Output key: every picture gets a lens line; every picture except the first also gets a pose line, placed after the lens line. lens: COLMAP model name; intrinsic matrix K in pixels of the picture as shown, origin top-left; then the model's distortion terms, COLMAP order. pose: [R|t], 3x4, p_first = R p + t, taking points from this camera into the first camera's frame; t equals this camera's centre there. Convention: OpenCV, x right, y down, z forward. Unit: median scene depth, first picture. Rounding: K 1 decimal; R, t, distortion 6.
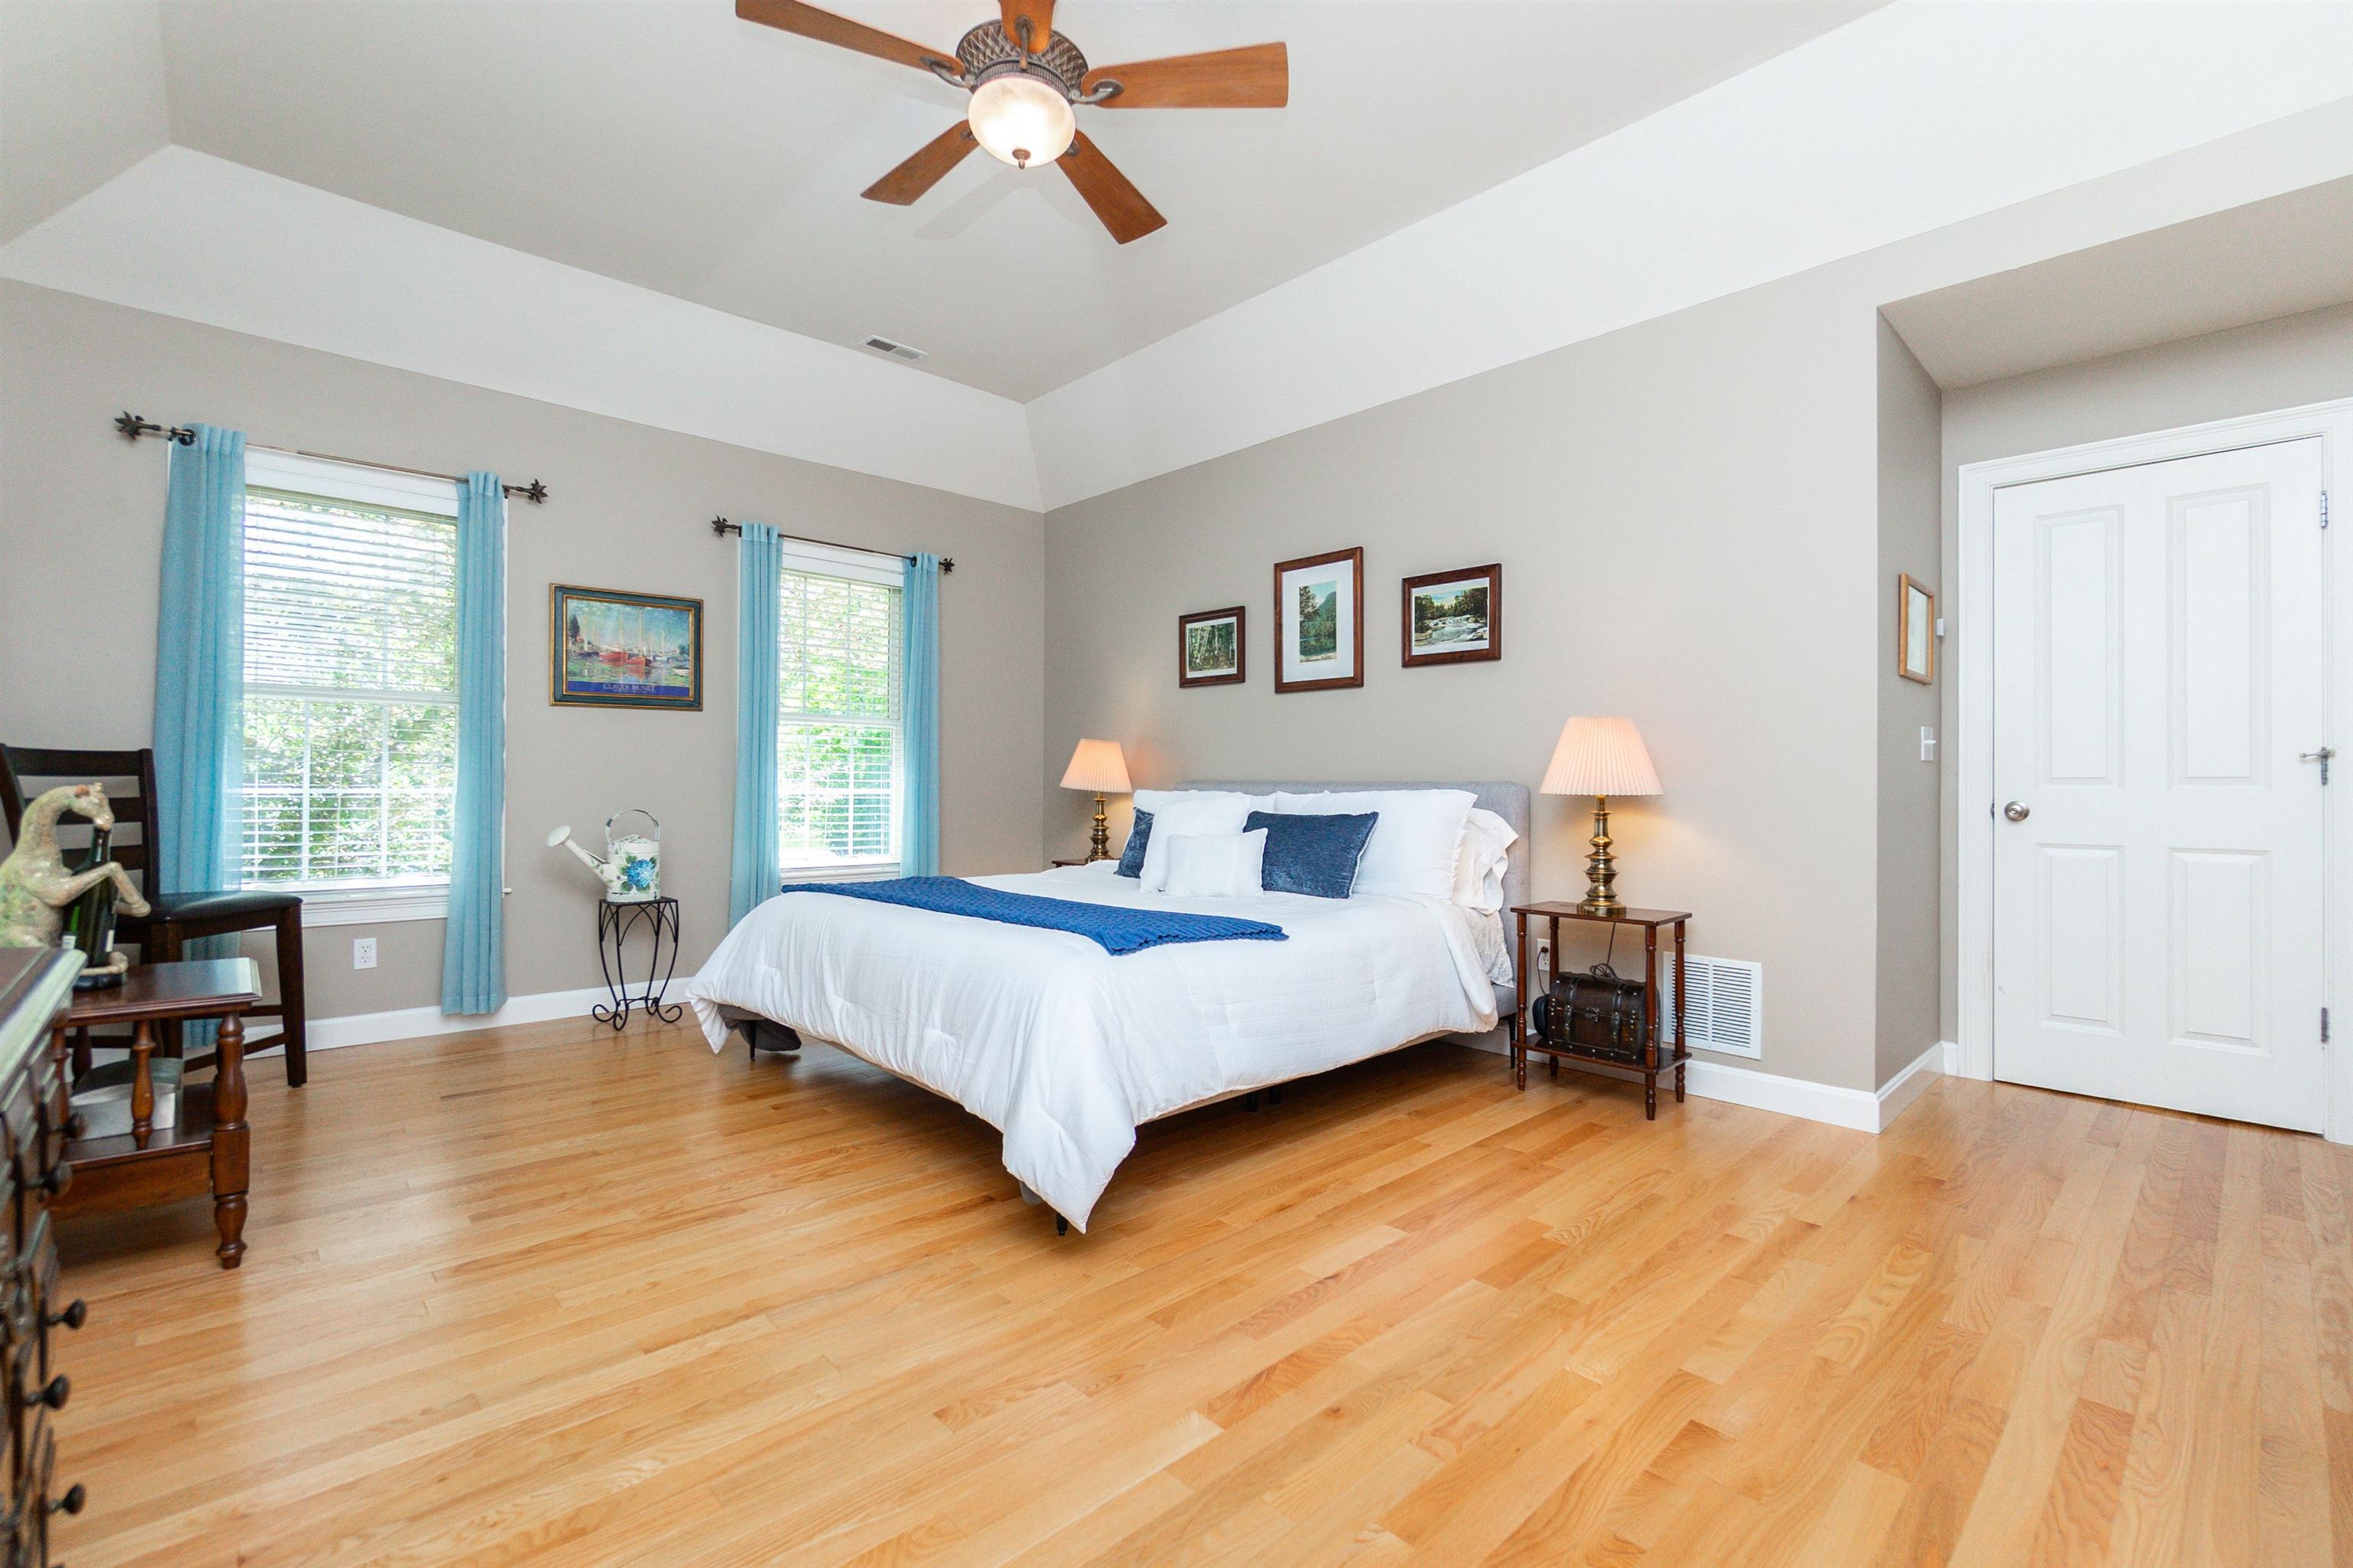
lens RADIAL K [[1019.4, 0, 1165.5], [0, 1019.4, 778.2], [0, 0, 1]] dist [-0.000412, 0.000376]
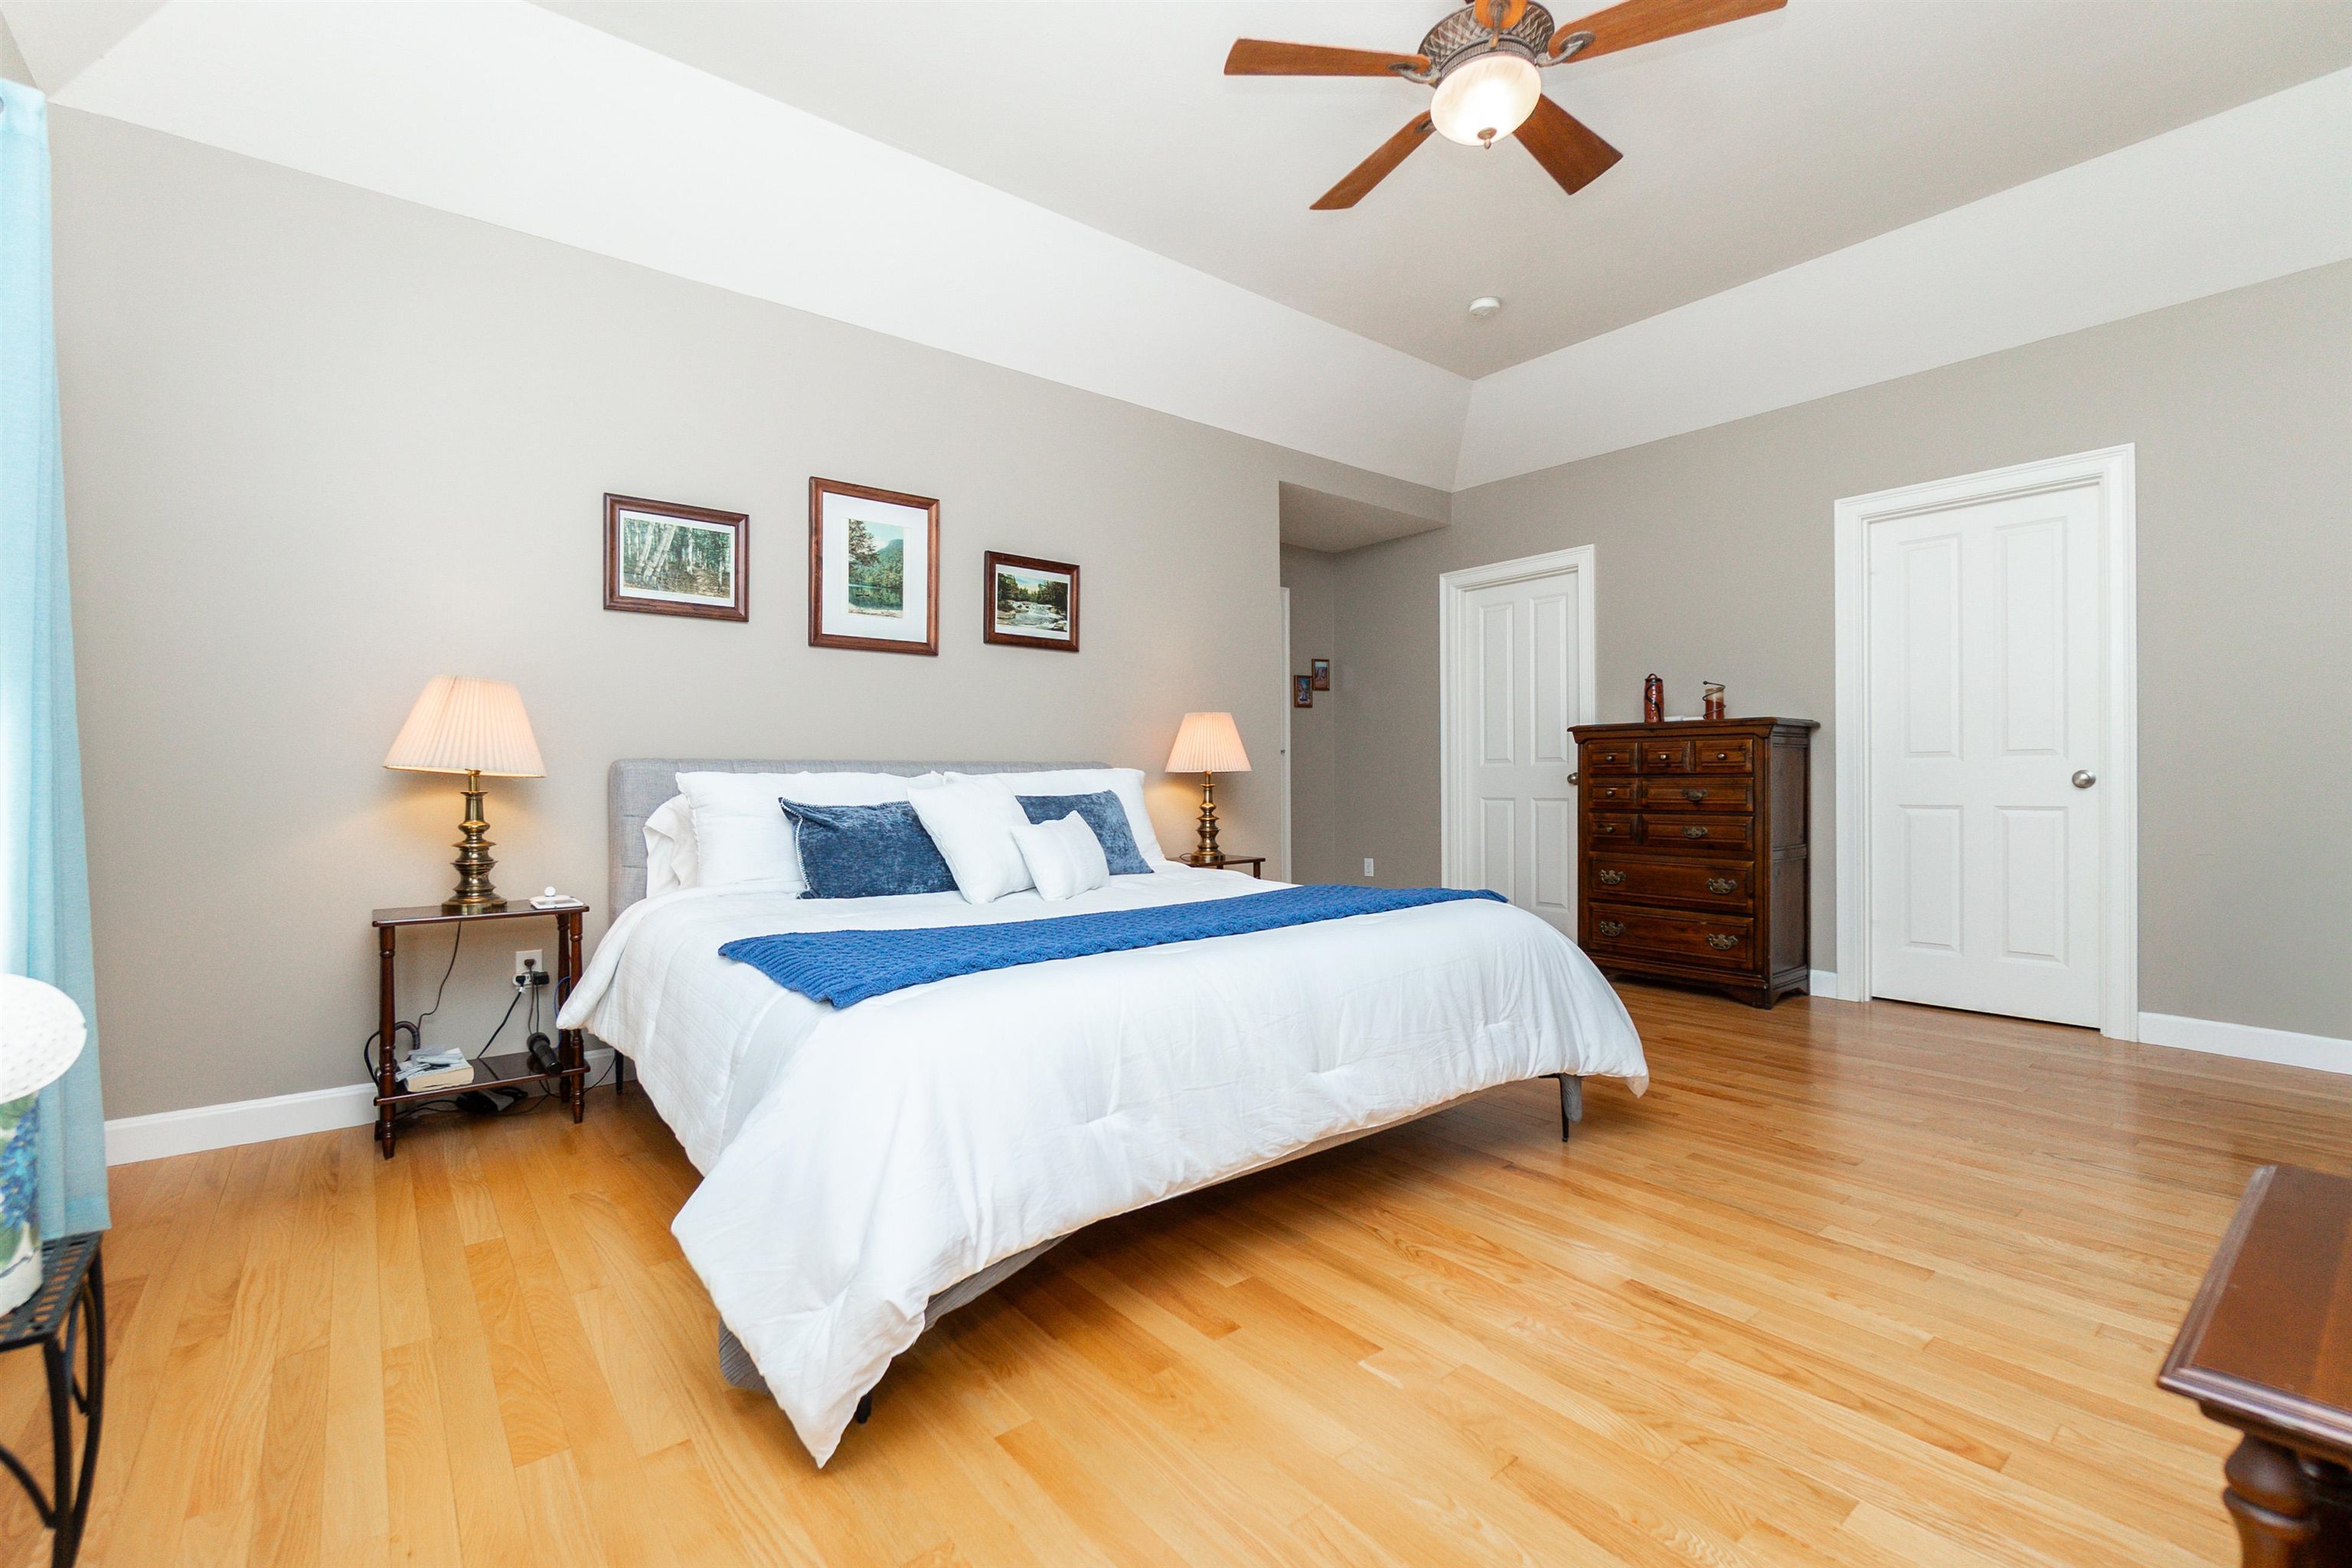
lens RADIAL K [[1018.9, 0, 1168.3], [0, 1018.9, 782.8], [0, 0, 1]] dist [-0.000412, 0.000376]
pose [[0.082632, -0.023245, 0.996309, -0.692013], [-0.012439, 0.999626, 0.024354, -0.001345], [-0.996503, -0.014406, 0.082312, 0.715481]]
